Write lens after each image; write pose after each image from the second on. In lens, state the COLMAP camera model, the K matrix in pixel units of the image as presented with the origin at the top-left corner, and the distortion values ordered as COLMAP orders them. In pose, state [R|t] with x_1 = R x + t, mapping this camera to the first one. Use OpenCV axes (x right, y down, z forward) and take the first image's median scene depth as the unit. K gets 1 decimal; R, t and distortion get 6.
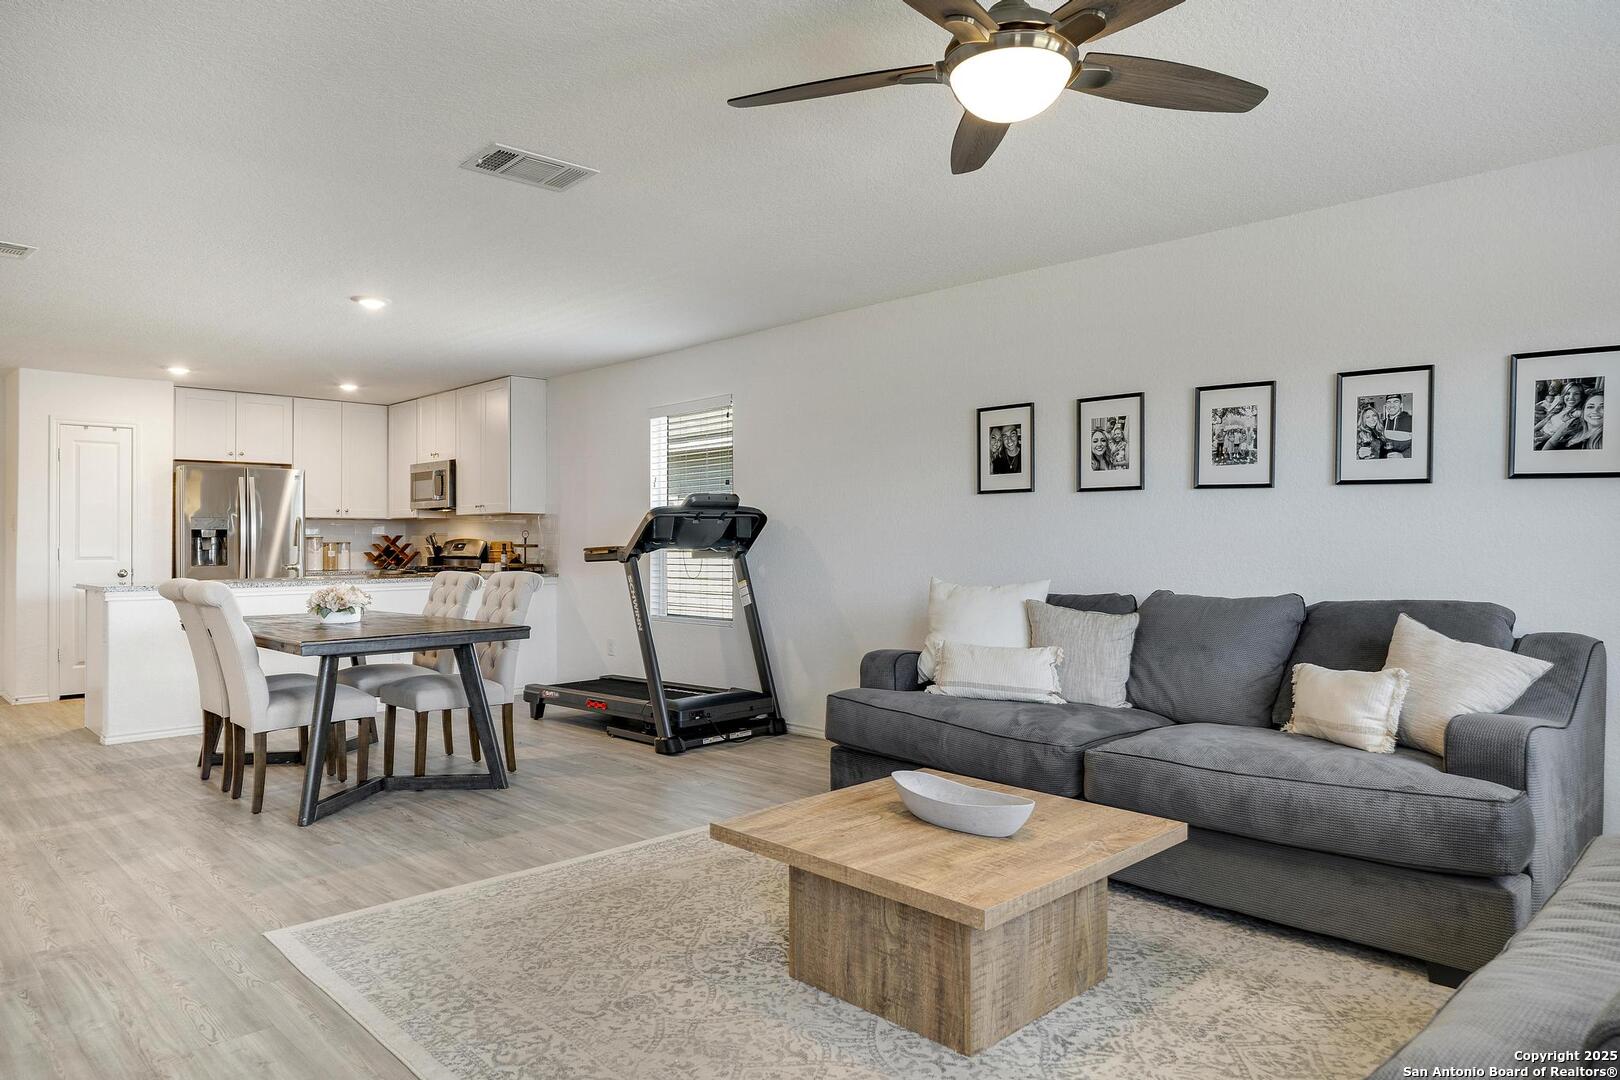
lens RADIAL K [[1021.8, 0, 797.9], [0, 1021.8, 538.0], [0, 0, 1]] dist [0.004498, -0.004403]
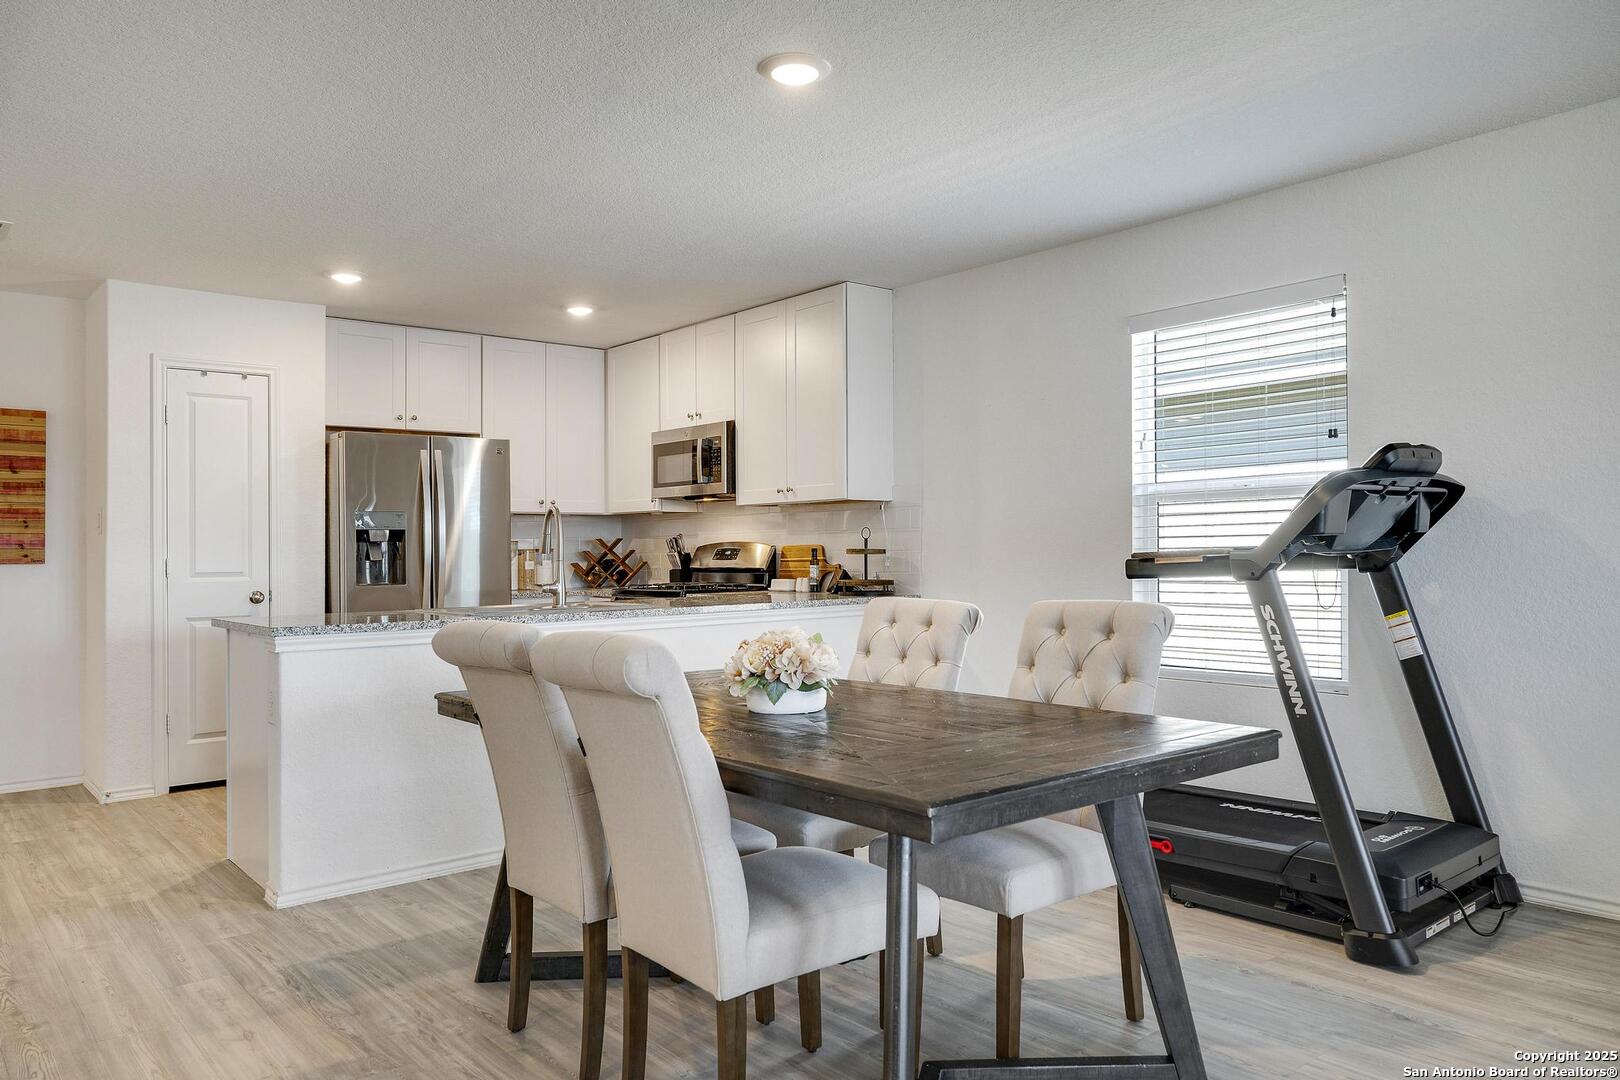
lens RADIAL K [[1139.9, 0, 807.5], [0, 1139.9, 546.0], [0, 0, 1]] dist [0.000931, 0.009430]
pose [[0.997229, -0.006573, -0.074101, -0.246872], [0.006631, 0.999978, 0.000532, 0.003526], [0.074096, -0.001021, 0.997251, 0.288909]]
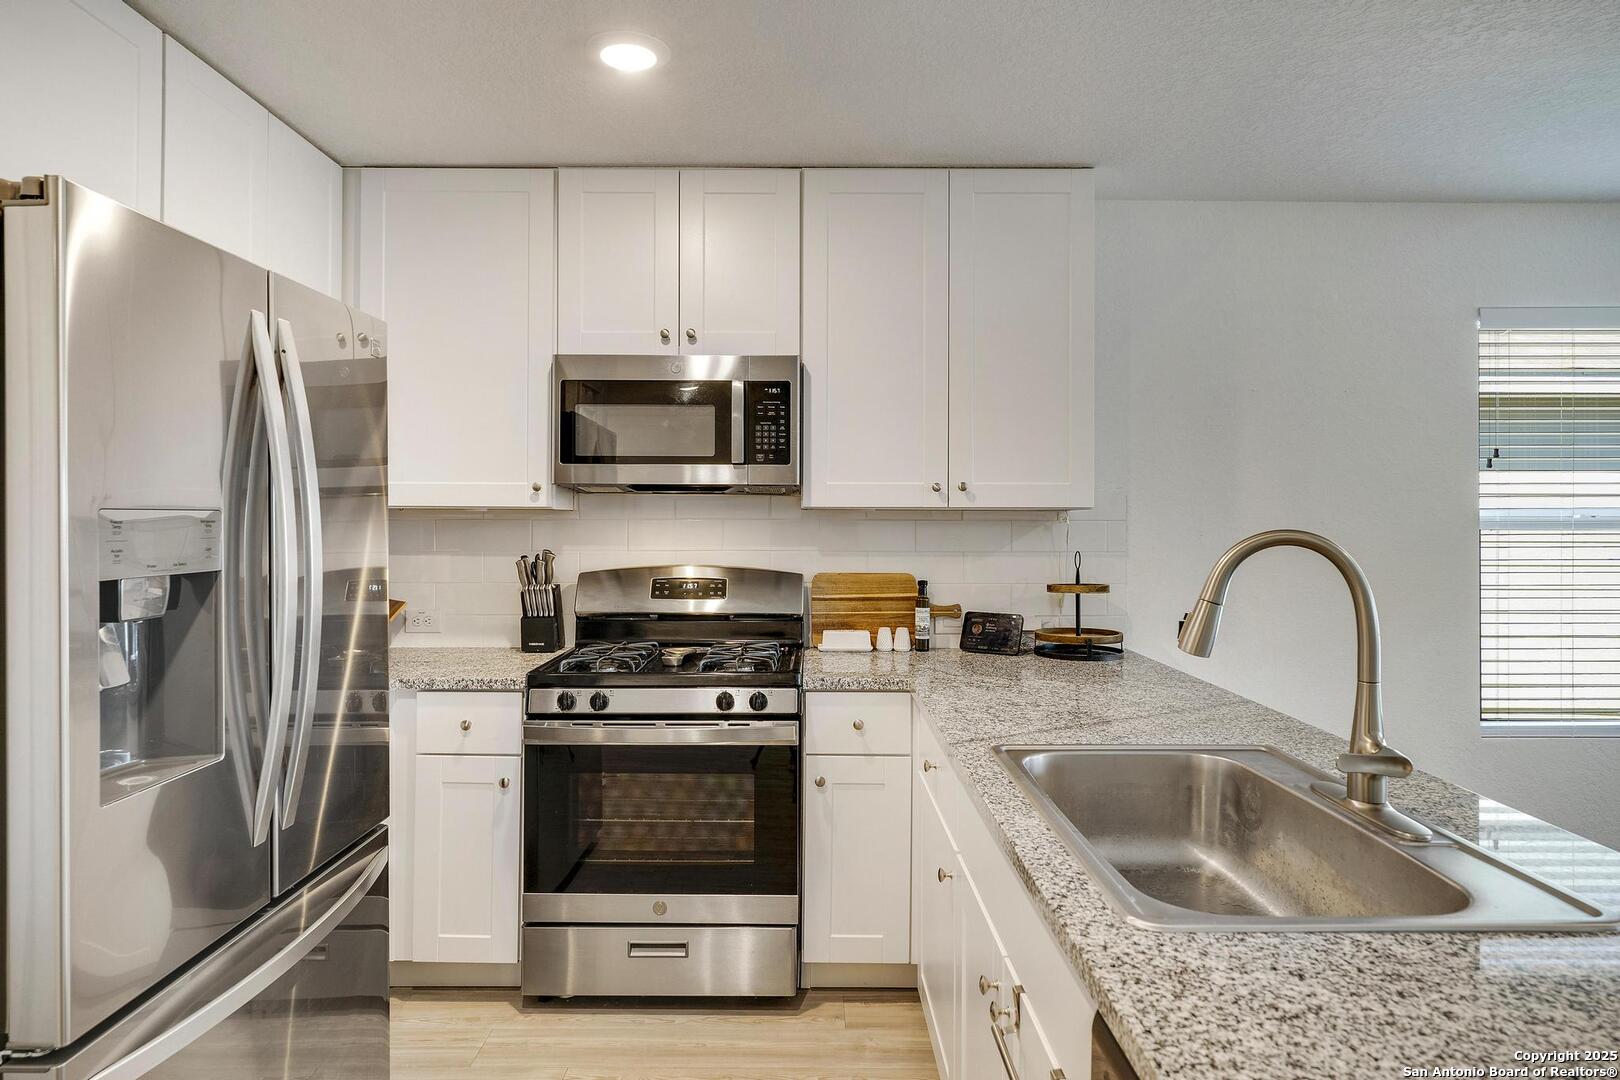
lens RADIAL K [[953.0, 0, 783.0], [0, 953.0, 515.6], [0, 0, 1]] dist [-0.006227, 0.000215]
pose [[0.691583, 0.009500, 0.722234, -0.619532], [-0.007516, 0.999954, -0.005957, -0.018118], [-0.722257, -0.001309, 0.691623, 0.806749]]
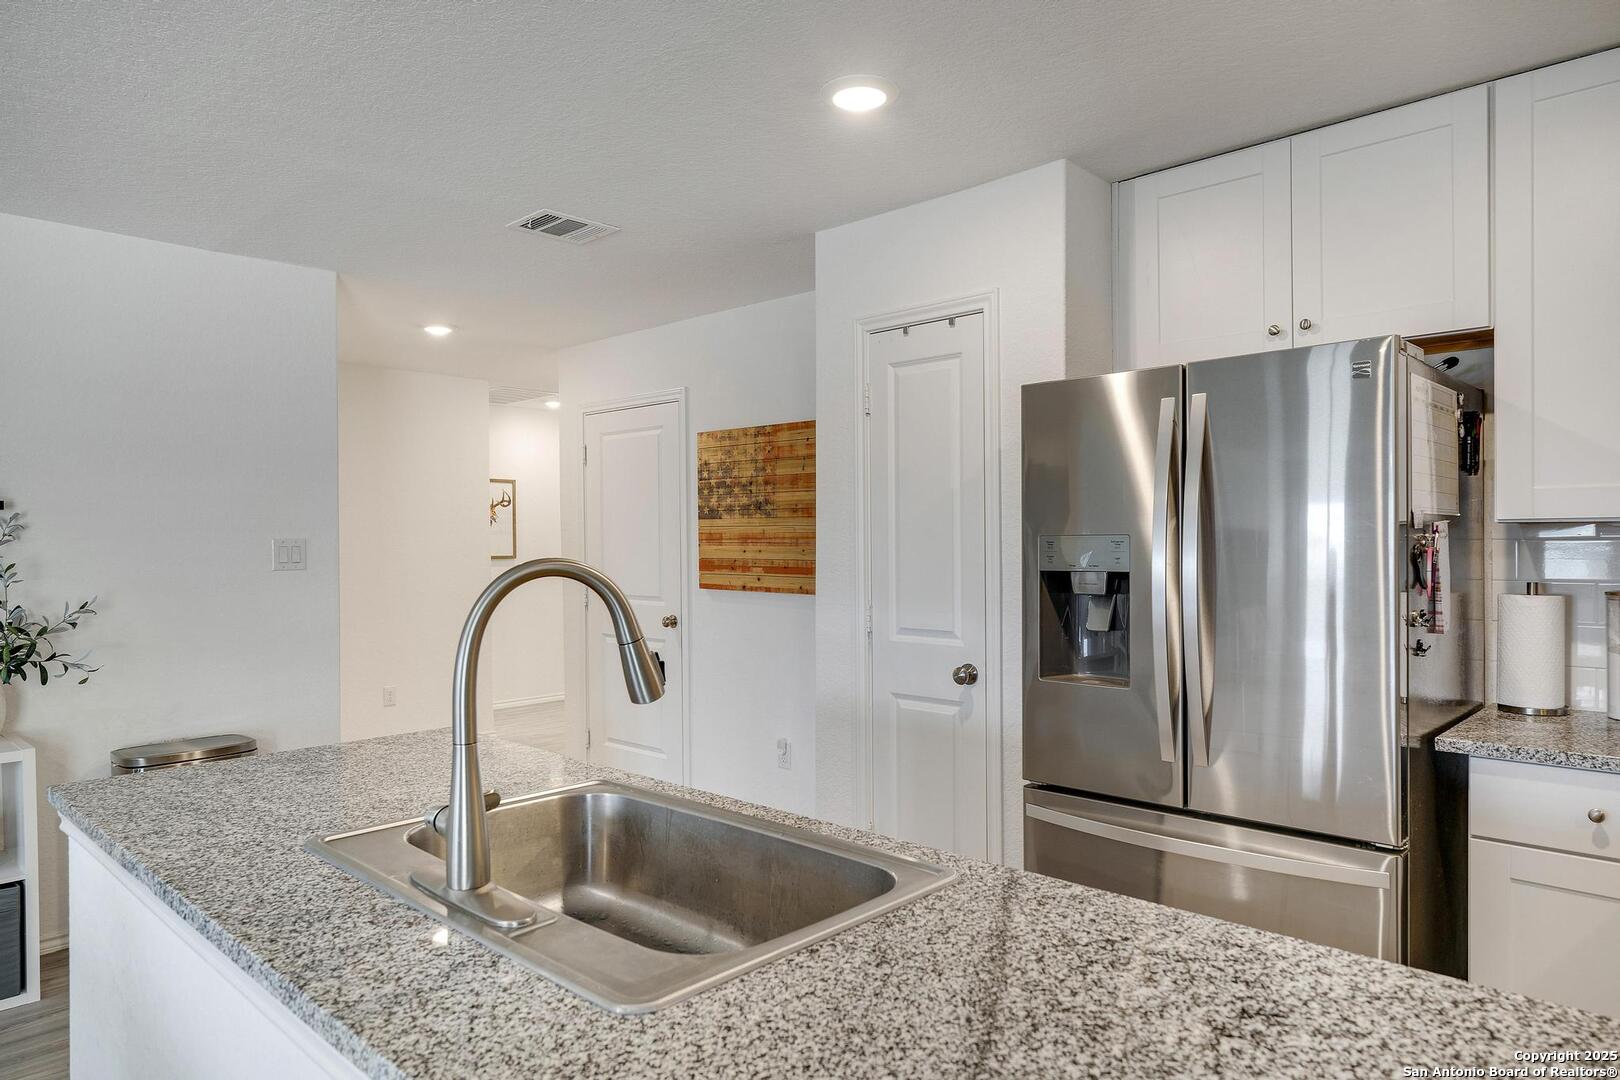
lens RADIAL K [[1021.8, 0, 795.6], [0, 1021.8, 546.6], [0, 0, 1]] dist [0.004498, -0.004403]
pose [[0.024816, 0.011614, -0.999625, -0.250066], [0.012575, 0.999850, 0.011929, -0.021308], [0.999613, -0.012866, 0.024666, 0.898121]]
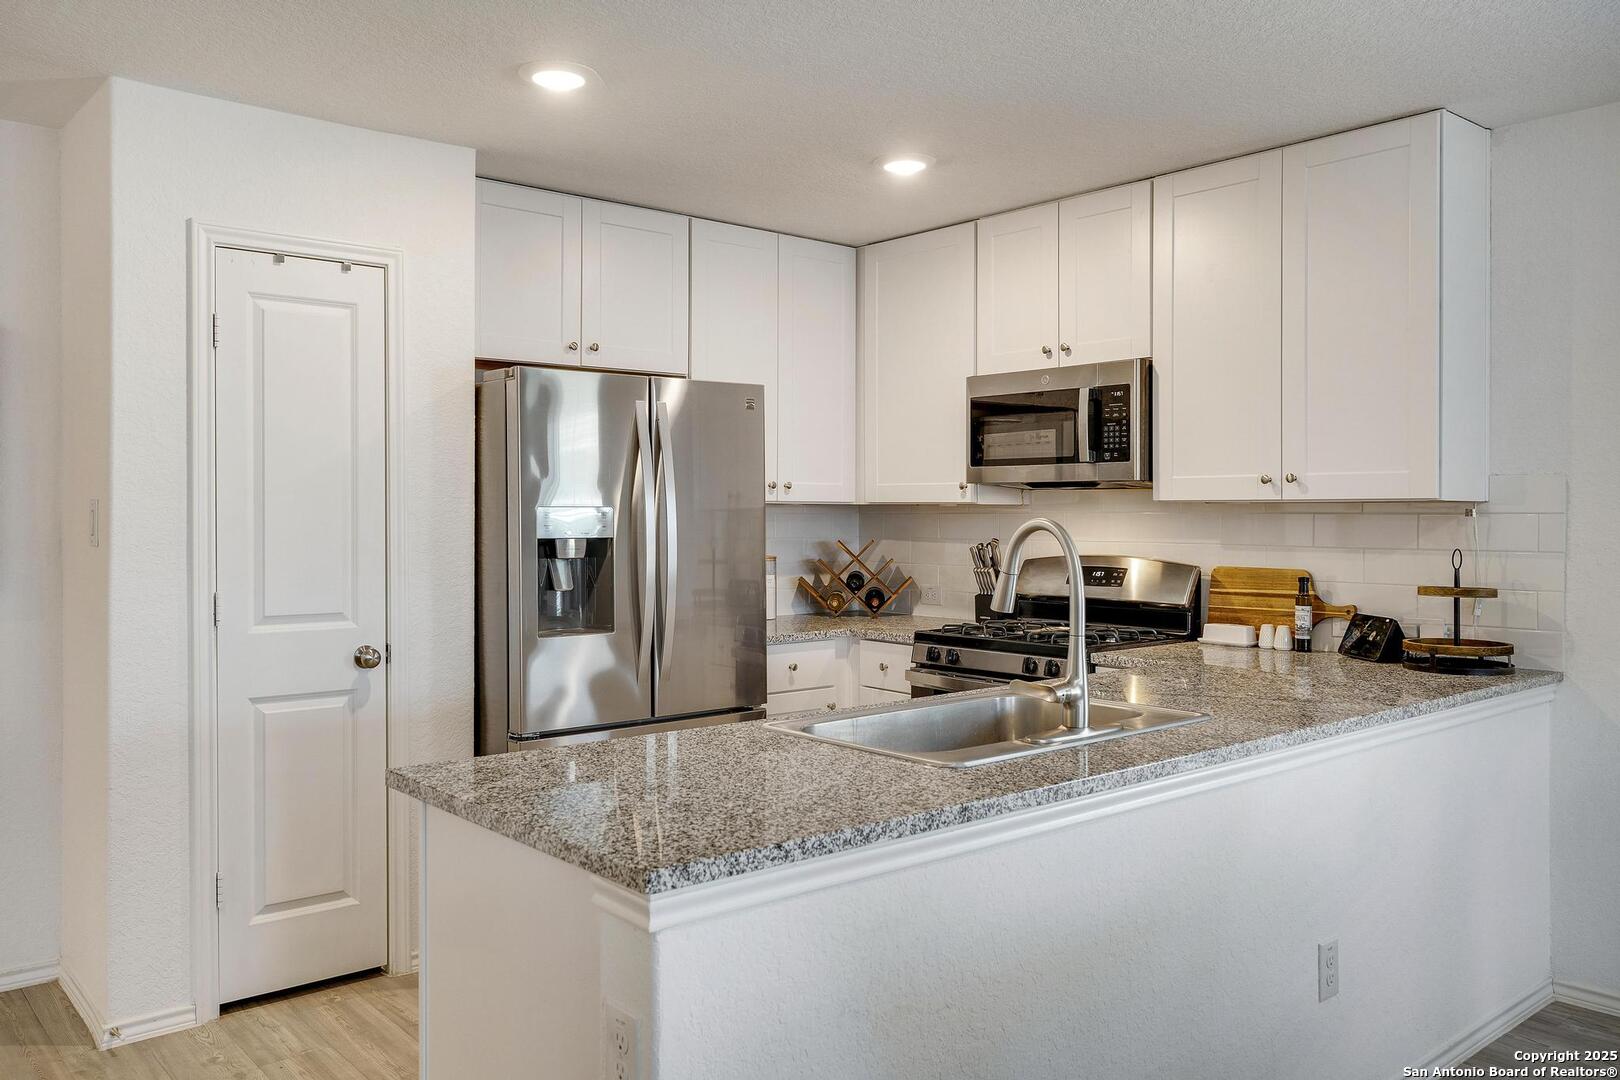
lens RADIAL K [[1258.9, 0, 814.3], [0, 1258.9, 535.0], [0, 0, 1]] dist [-0.005758, 0.013246]
pose [[0.998239, 0.006311, -0.058979, -0.457949], [-0.005022, 0.999746, 0.021971, -0.020295], [0.059103, -0.021636, 0.998017, 0.539121]]
